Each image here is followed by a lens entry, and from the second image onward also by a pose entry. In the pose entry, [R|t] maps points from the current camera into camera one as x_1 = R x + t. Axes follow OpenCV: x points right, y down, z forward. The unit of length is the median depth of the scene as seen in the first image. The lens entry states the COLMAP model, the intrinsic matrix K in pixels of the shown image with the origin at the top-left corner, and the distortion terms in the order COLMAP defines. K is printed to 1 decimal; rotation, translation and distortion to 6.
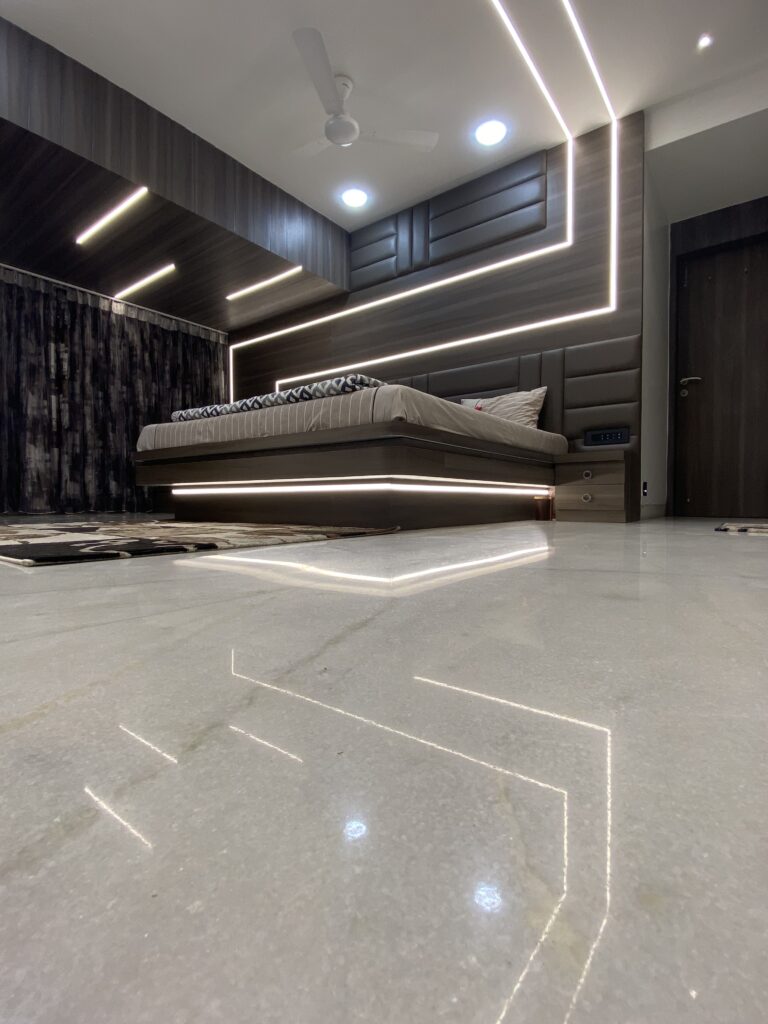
lens RADIAL K [[492.0, 0, 383.0], [0, 492.0, 509.7], [0, 0, 1]] dist [0.034339, -0.032607]
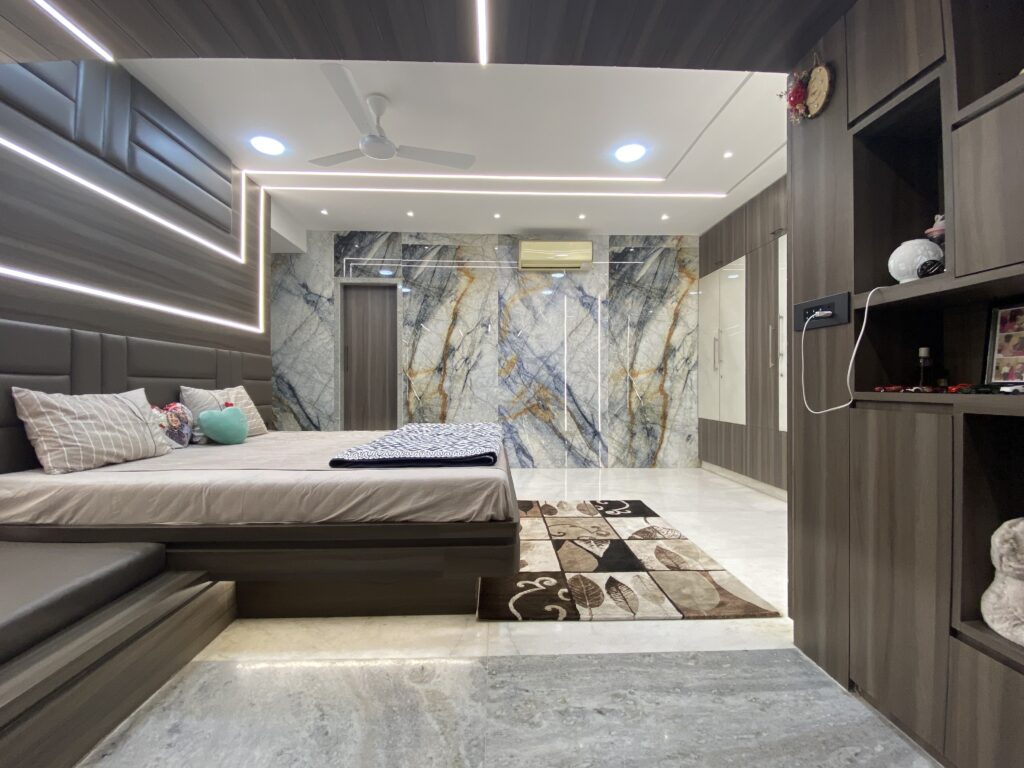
lens RADIAL K [[445.4, 0, 505.5], [0, 445.4, 385.1], [0, 0, 1]] dist [0.034650, -0.000633]
pose [[-0.631624, -0.003018, 0.775269, -0.686666], [0.013107, 0.999808, 0.014571, -0.218364], [-0.775164, 0.019365, -0.631463, 1.005647]]
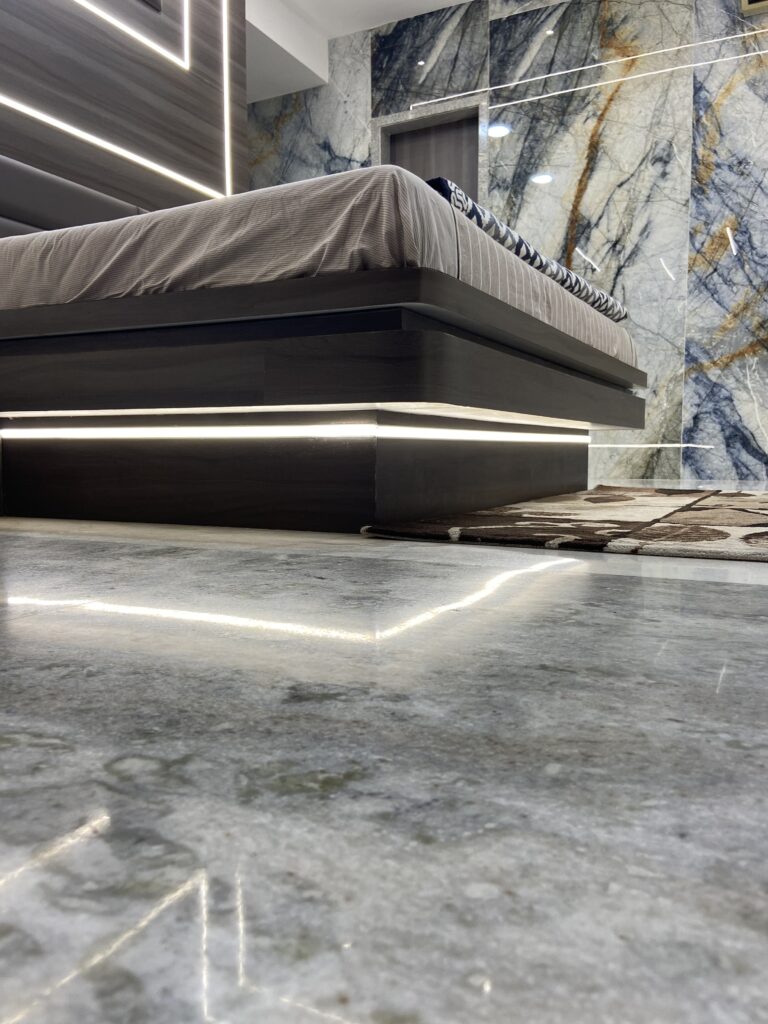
lens RADIAL K [[804.0, 0, 384.0], [0, 804.0, 512.0], [0, 0, 1]] dist [0.129359, -0.174560]
pose [[-0.184785, -0.071773, 0.980155, -0.666263], [0.024659, 0.996677, 0.077631, -0.019111], [-0.982469, 0.038515, -0.182402, 0.810379]]
